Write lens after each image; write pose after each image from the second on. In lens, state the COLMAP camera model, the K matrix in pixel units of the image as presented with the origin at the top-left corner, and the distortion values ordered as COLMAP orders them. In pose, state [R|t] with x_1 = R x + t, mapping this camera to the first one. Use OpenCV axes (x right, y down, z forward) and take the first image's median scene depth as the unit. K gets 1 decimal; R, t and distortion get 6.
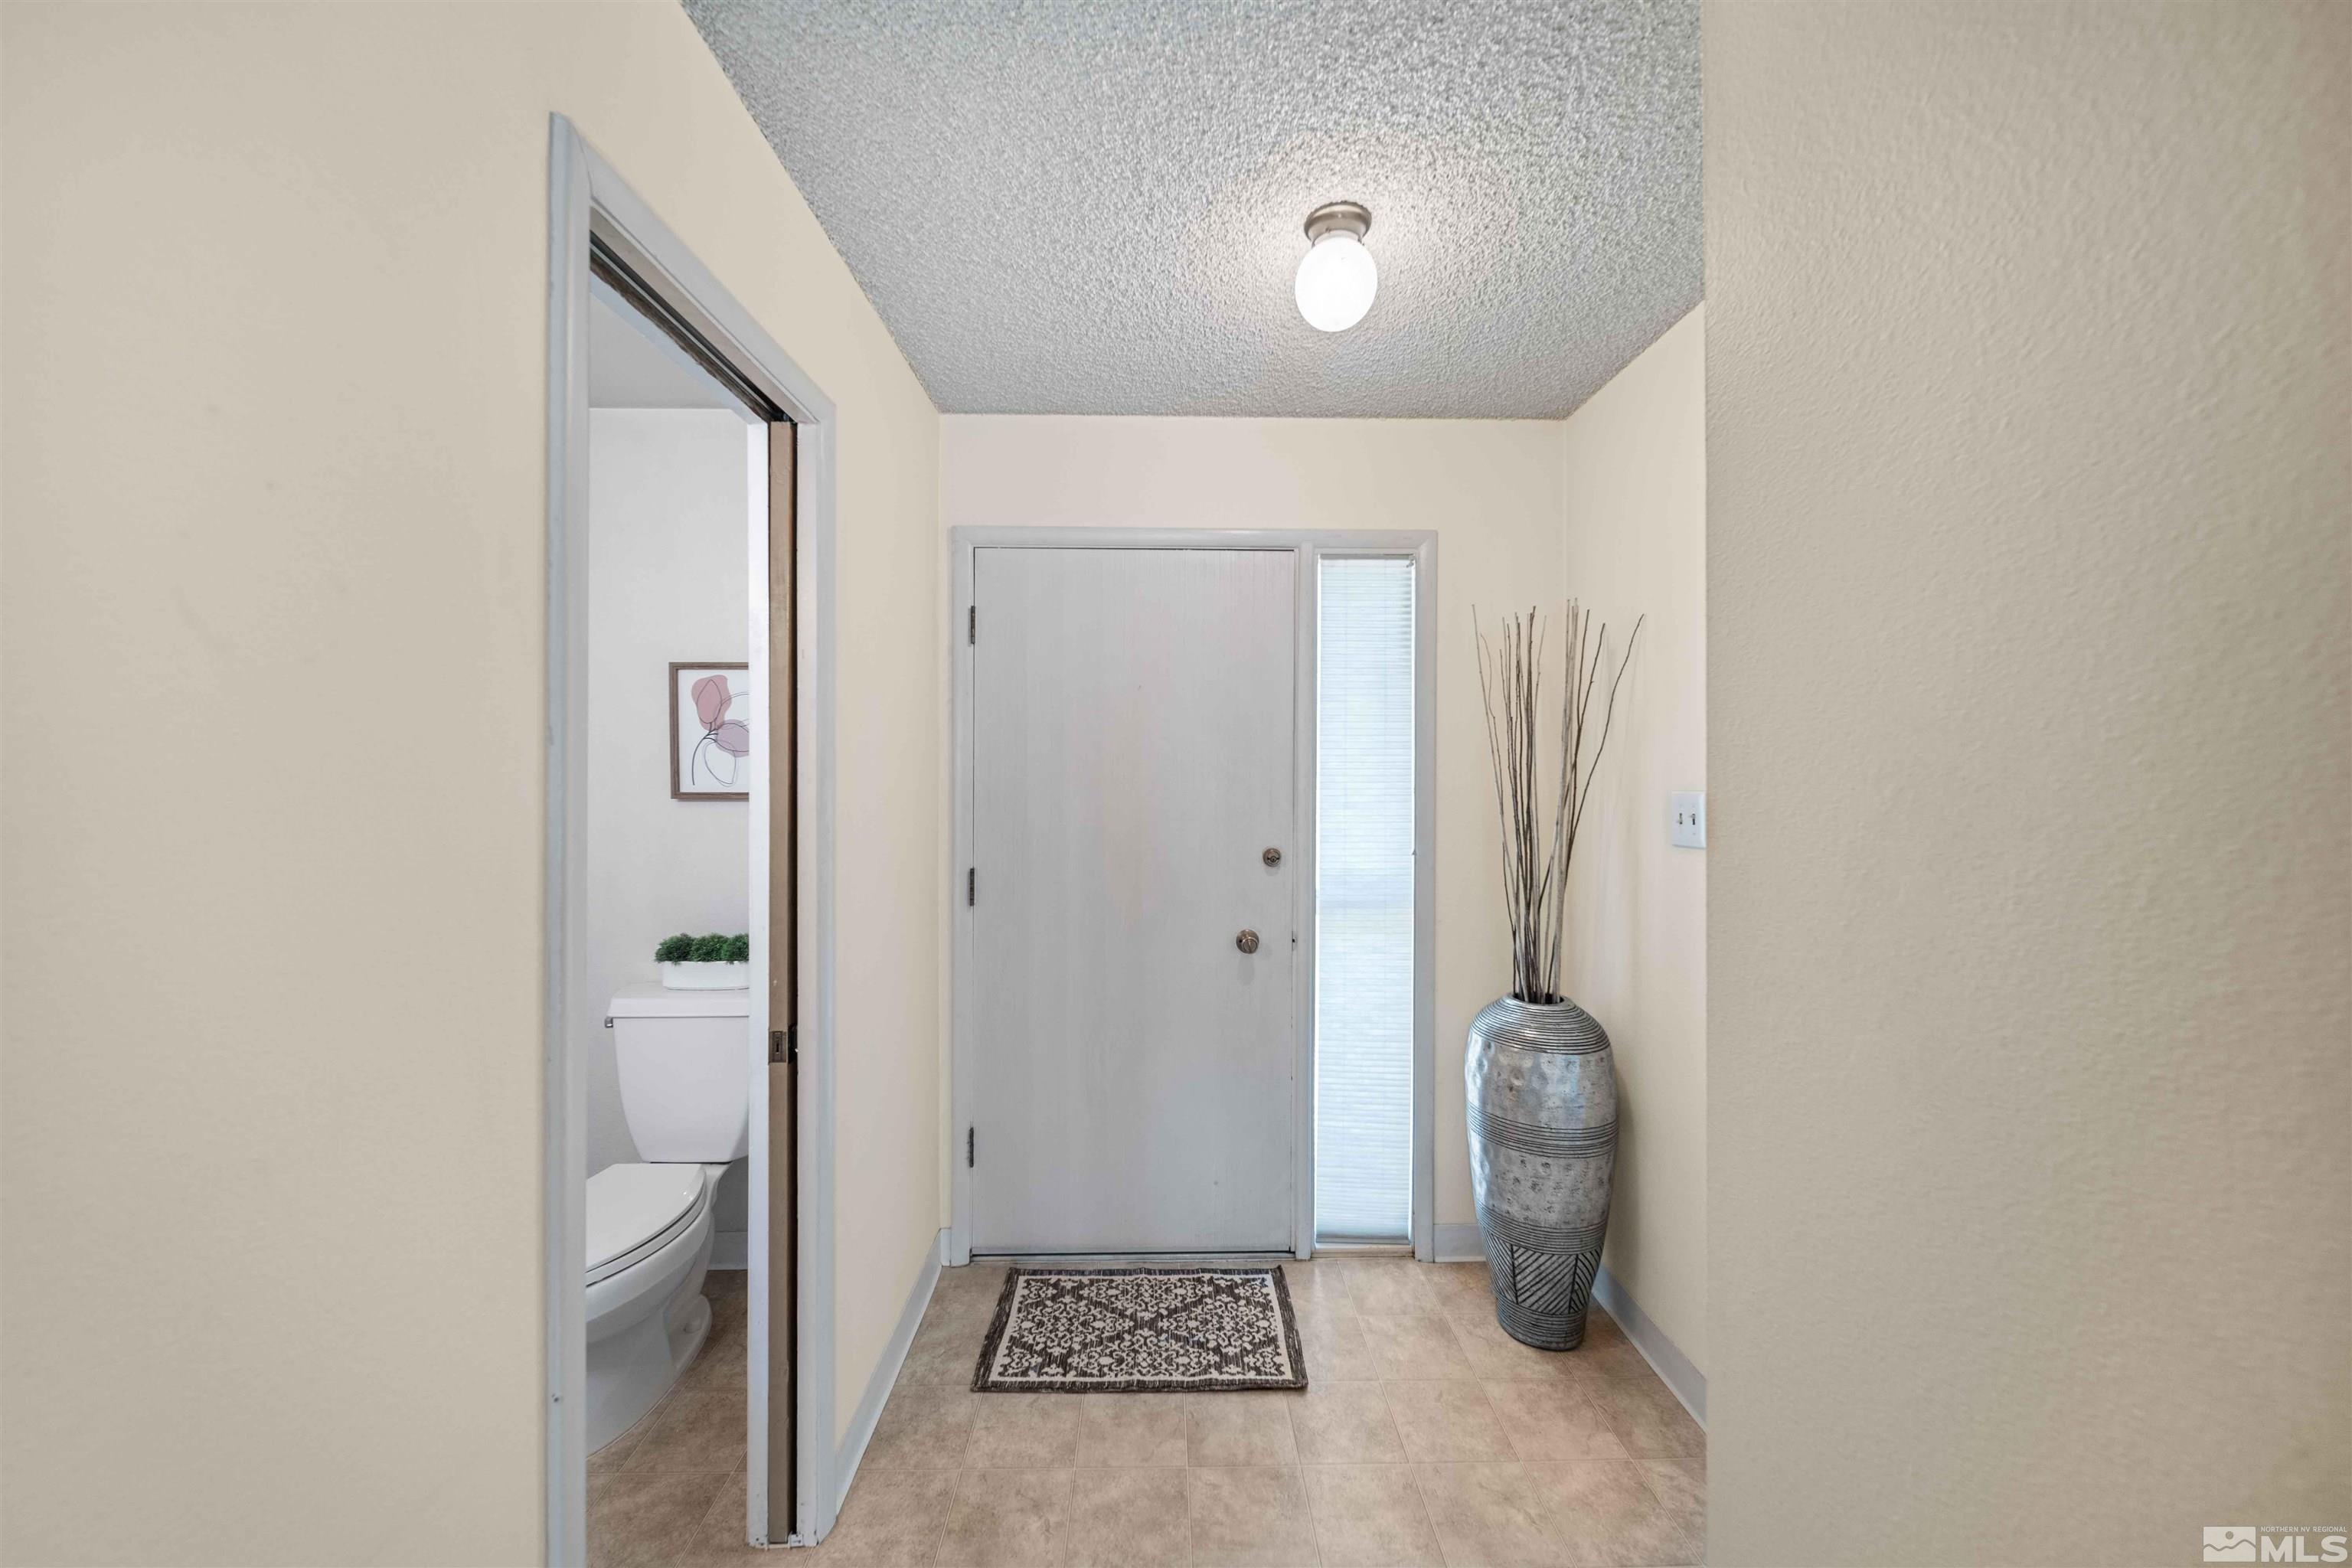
lens RADIAL K [[851.5, 0, 1174.8], [0, 851.5, 769.4], [0, 0, 1]] dist [-0.000076, -0.000056]
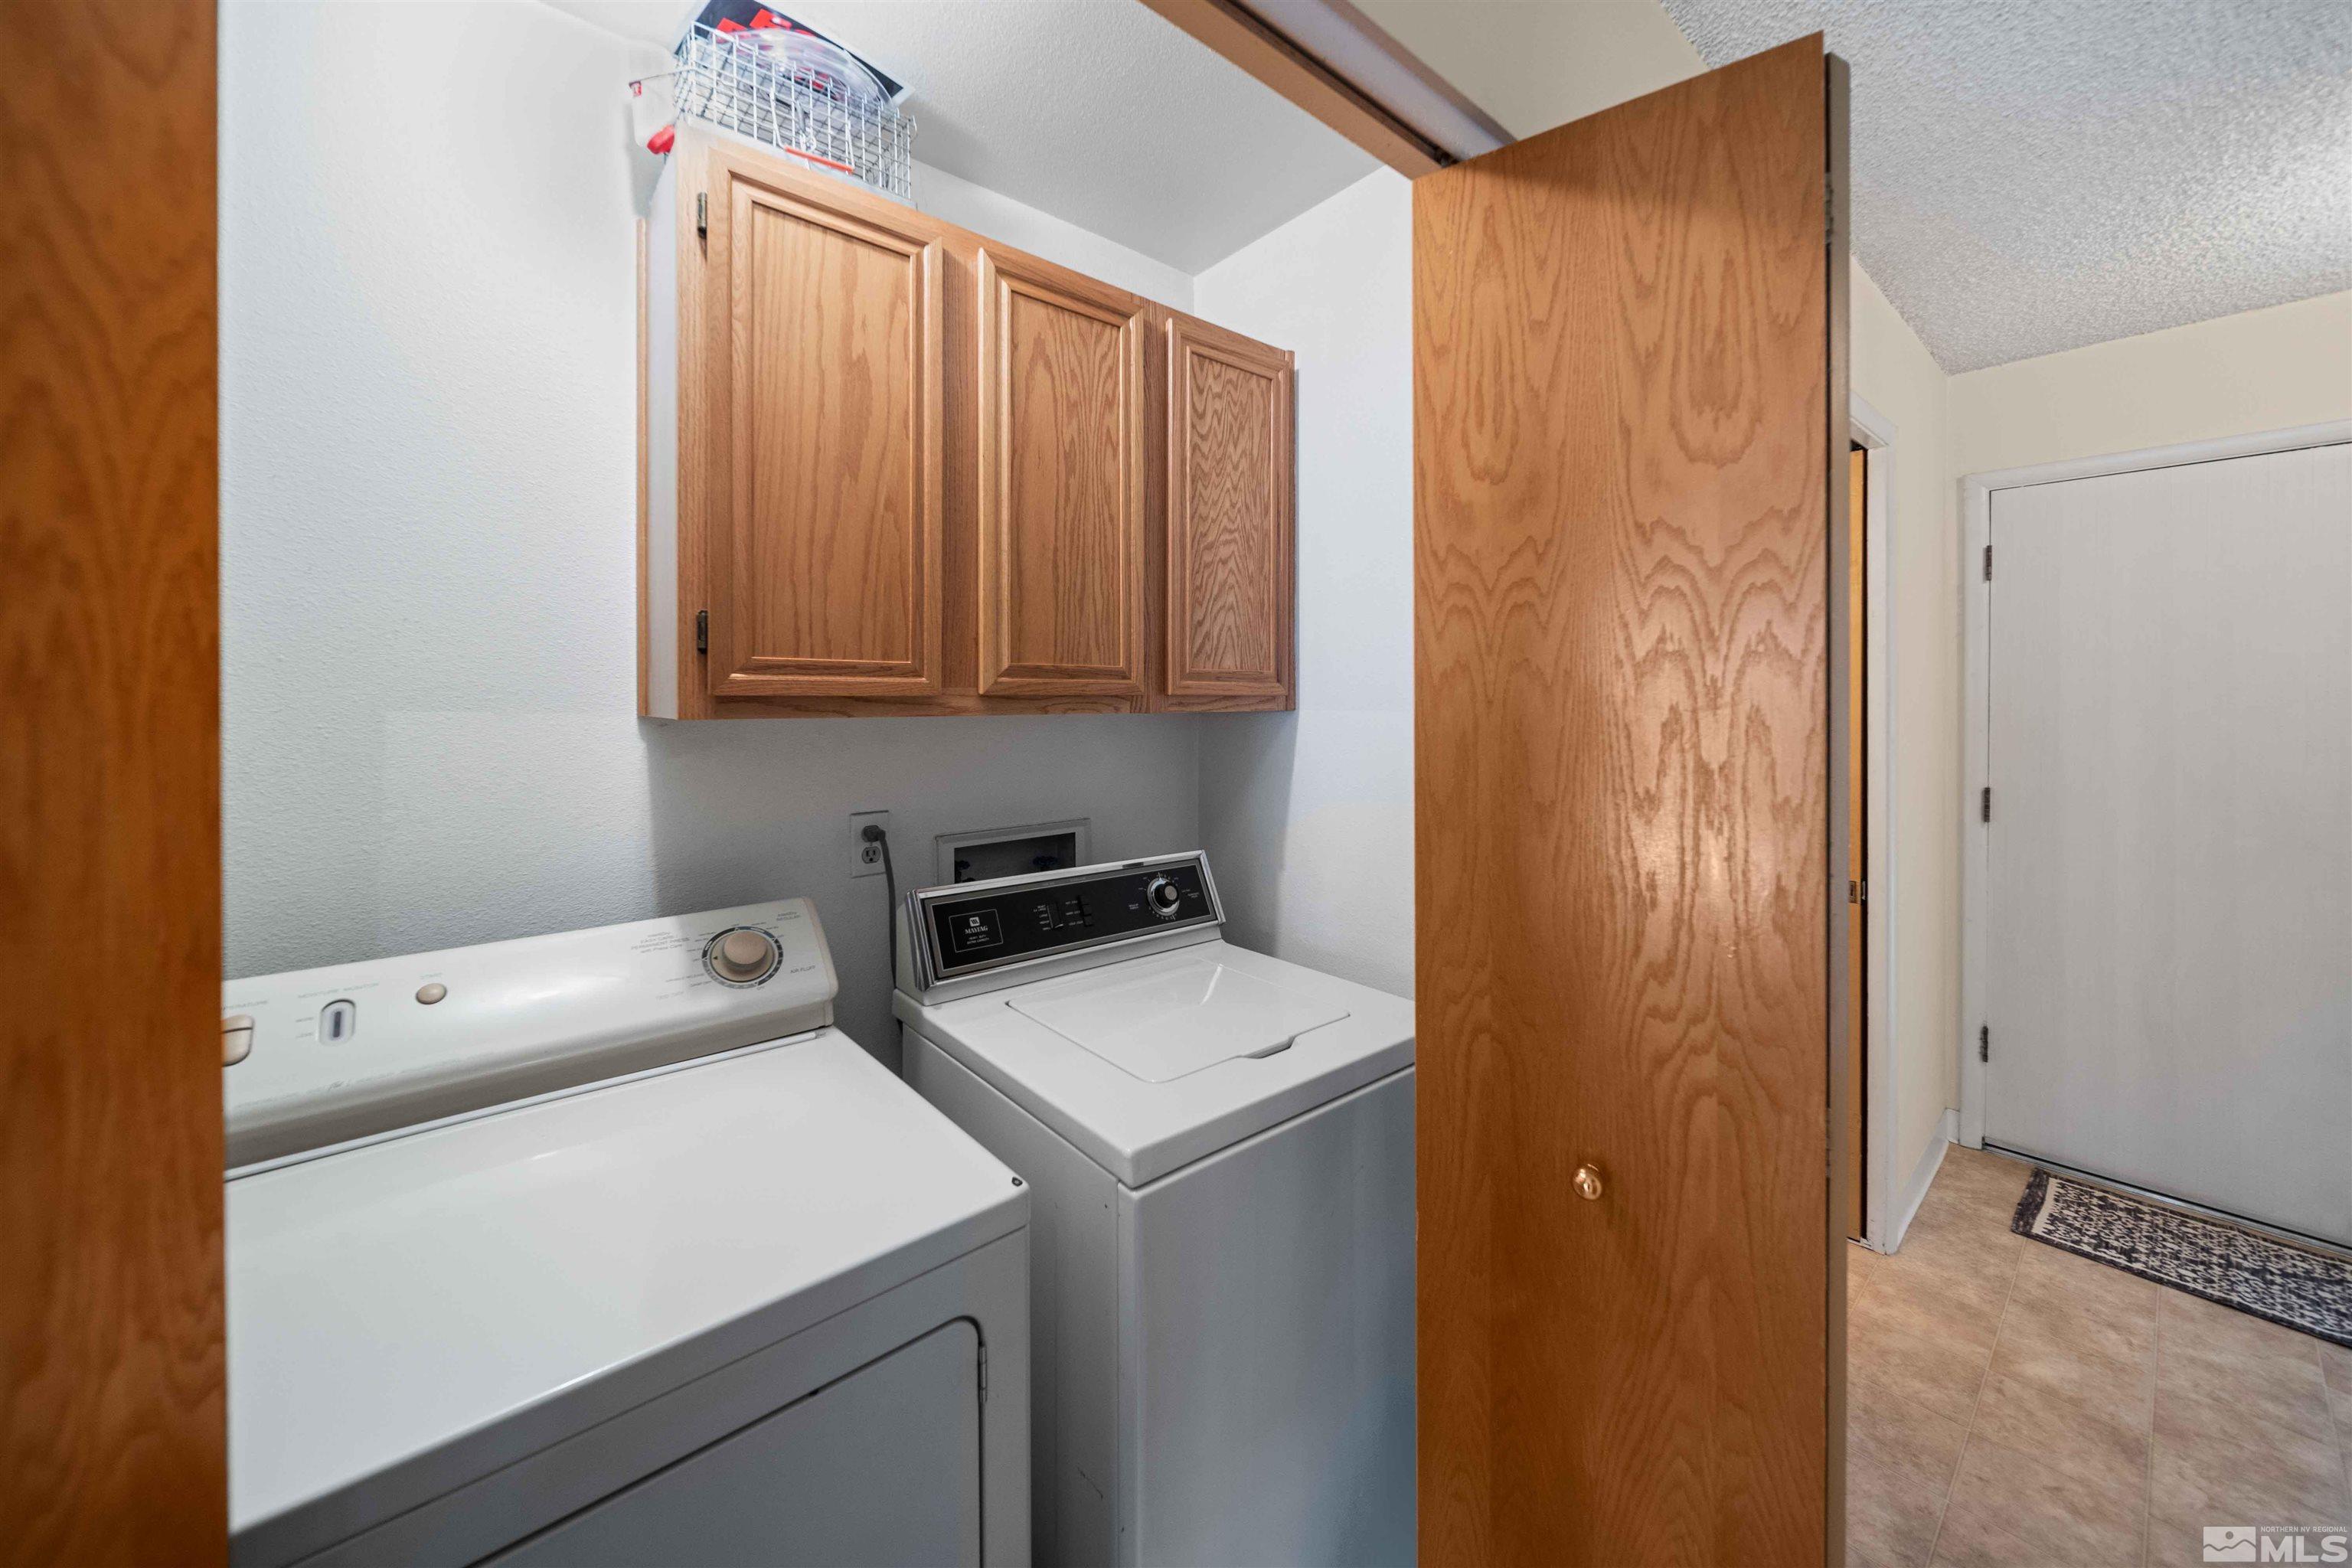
lens RADIAL K [[858.1, 0, 1166.2], [0, 858.1, 701.7], [0, 0, 1]] dist [-0.002784, -0.000282]
pose [[0.626936, 0.001279, -0.779070, -0.050727], [0.001921, 0.999993, 0.003187, 0.001669], [0.779069, -0.003495, 0.626929, -0.574021]]
